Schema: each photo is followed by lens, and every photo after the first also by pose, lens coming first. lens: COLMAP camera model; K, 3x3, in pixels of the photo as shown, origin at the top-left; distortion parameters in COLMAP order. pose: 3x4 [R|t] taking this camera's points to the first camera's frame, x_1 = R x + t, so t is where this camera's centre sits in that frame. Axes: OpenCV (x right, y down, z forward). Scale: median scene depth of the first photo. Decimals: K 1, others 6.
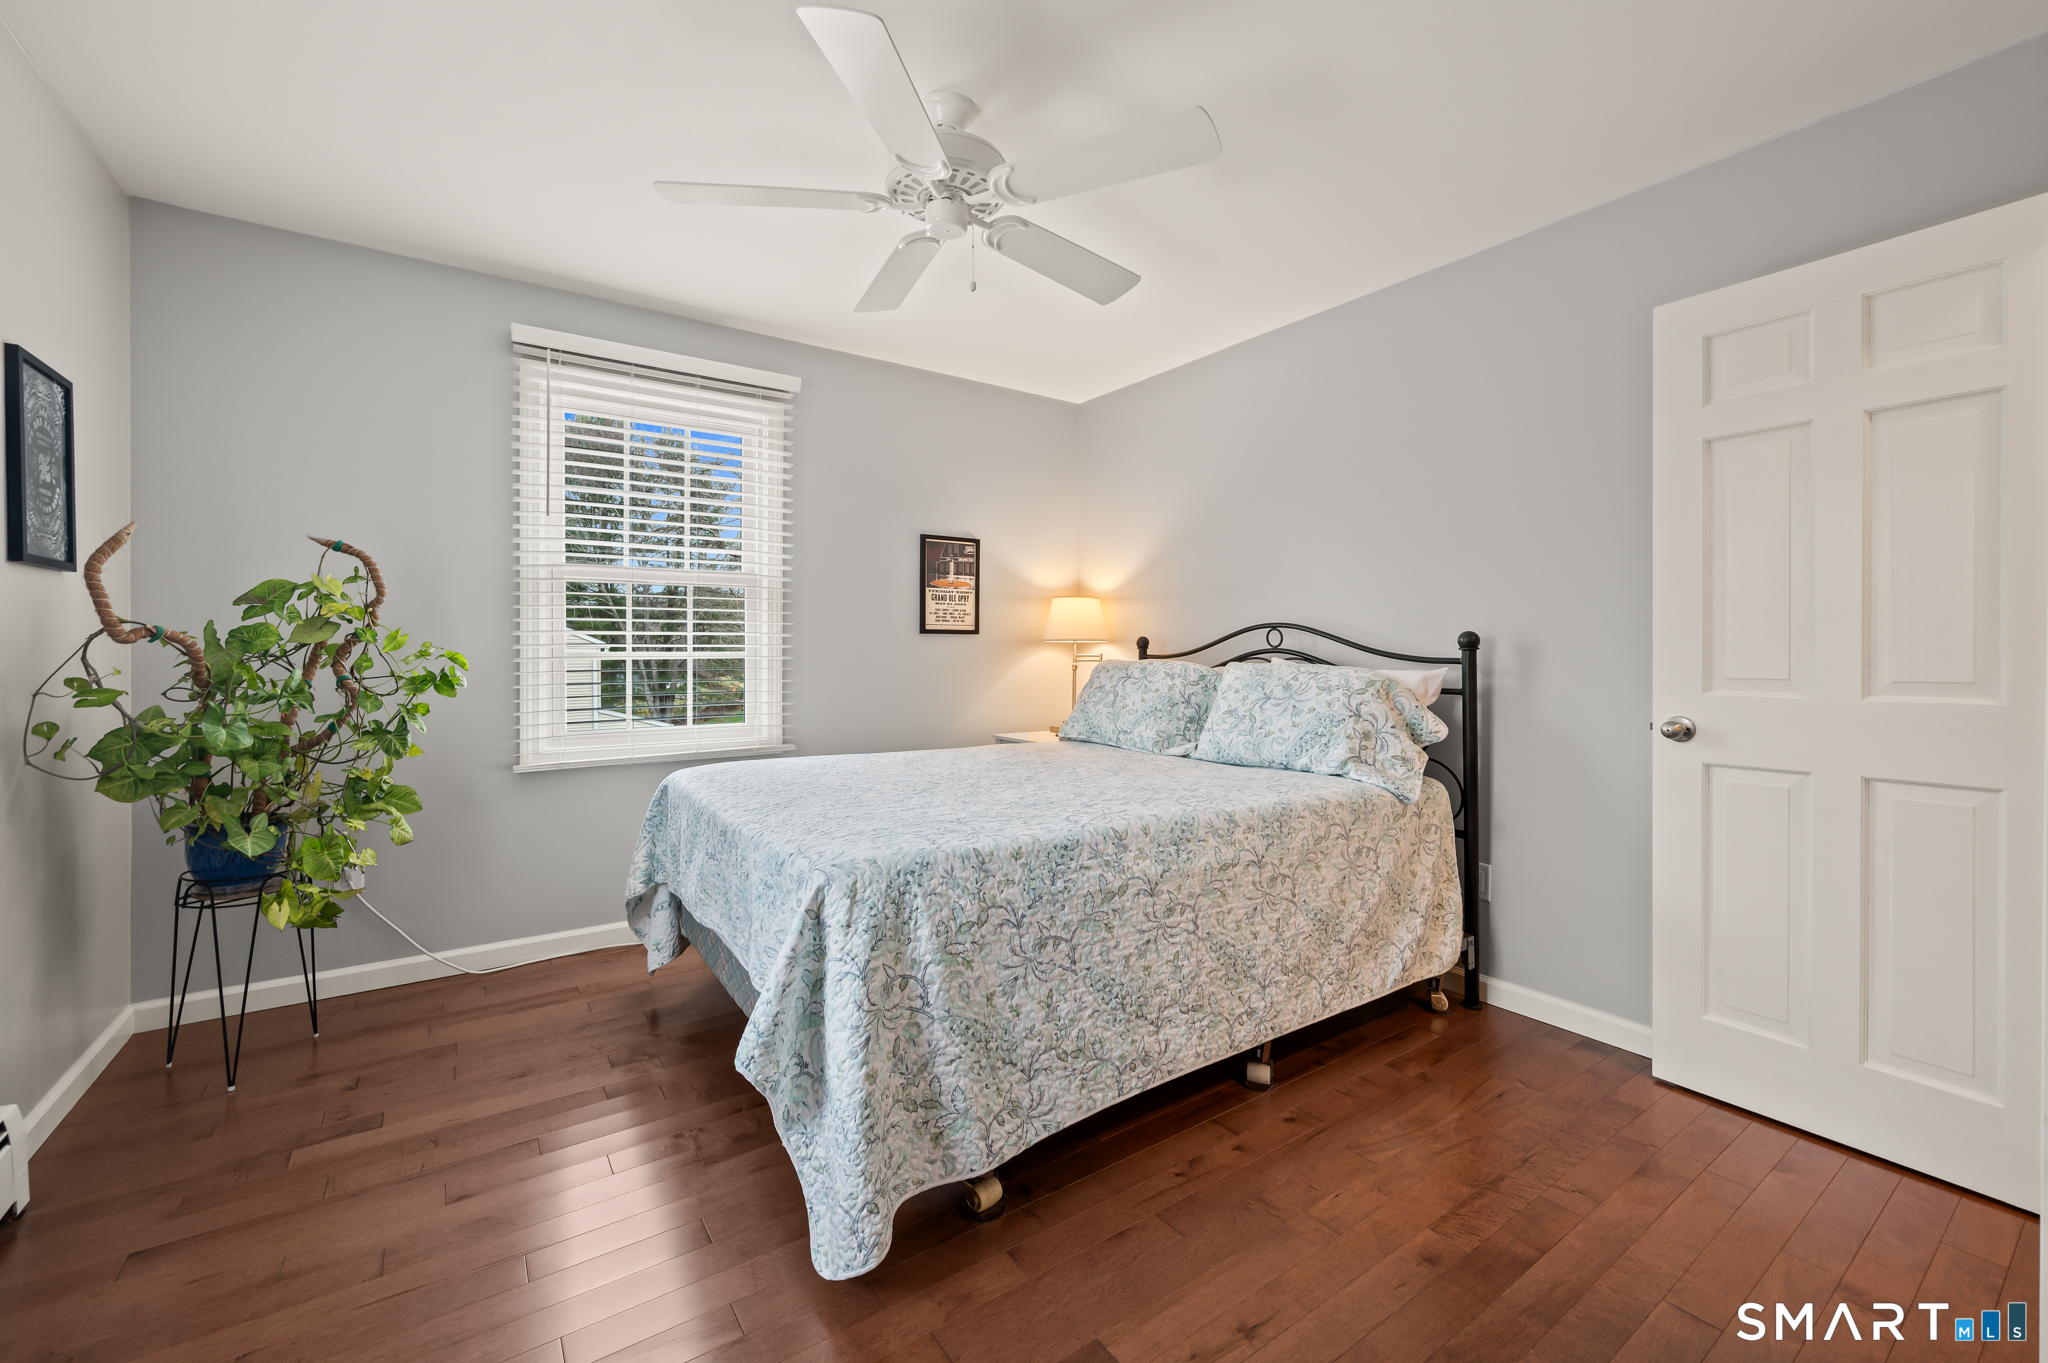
lens RADIAL K [[826.7, 0, 1030.8], [0, 826.7, 664.6], [0, 0, 1]] dist [-0.000188, -0.000194]
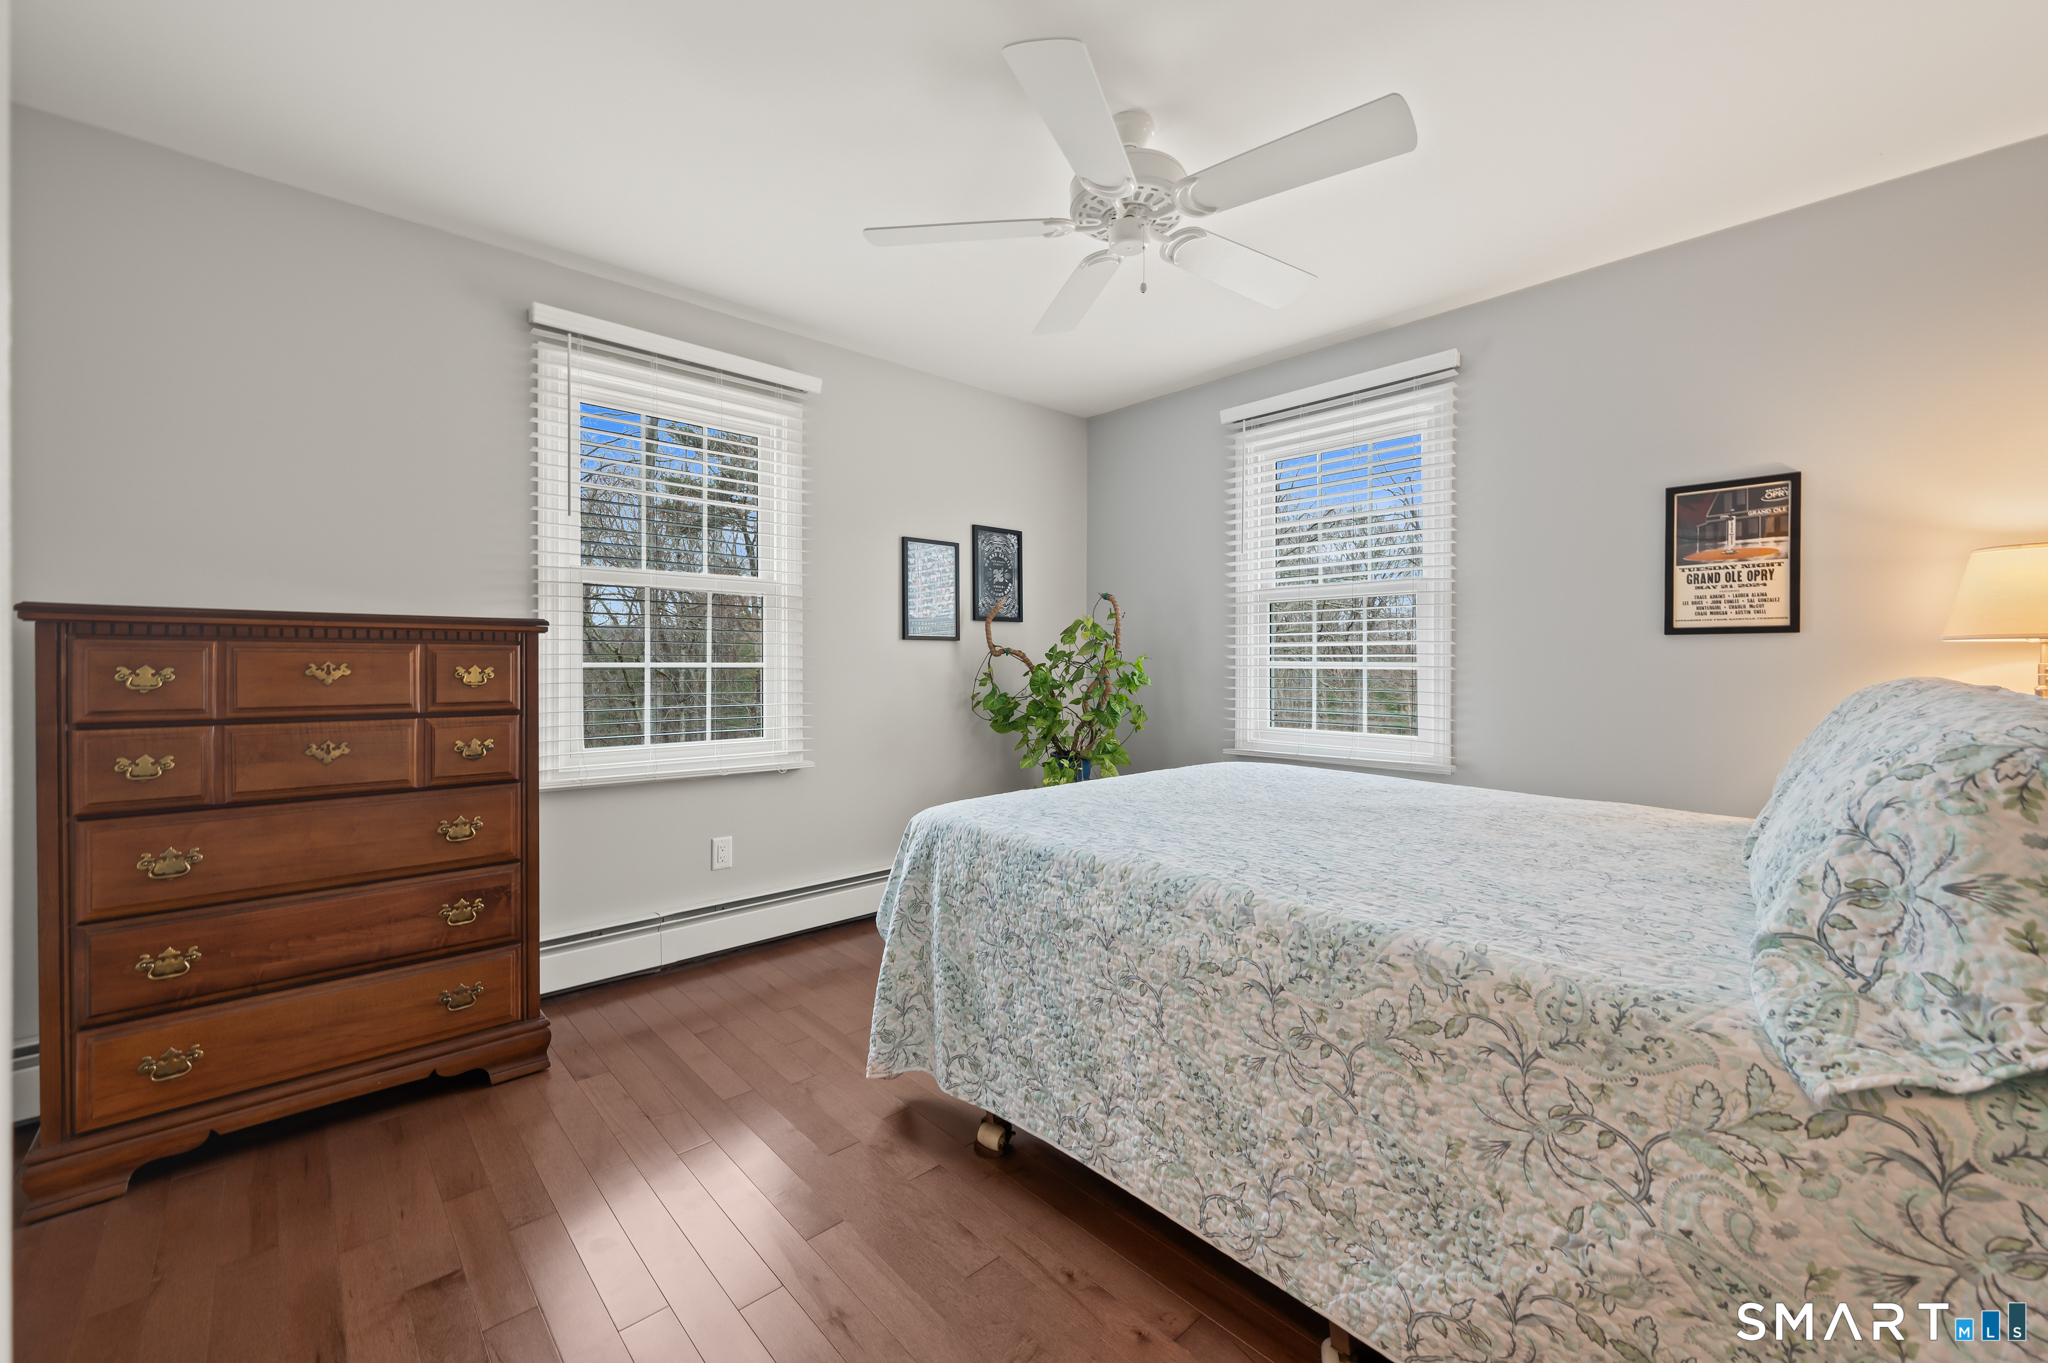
lens RADIAL K [[822.7, 0, 1028.2], [0, 822.7, 674.1], [0, 0, 1]] dist [0.000630, -0.000046]
pose [[0.131610, 0.014474, -0.991196, 0.800671], [-0.017095, 0.999778, 0.012329, -0.007871], [0.991154, 0.015322, 0.131828, 0.669777]]
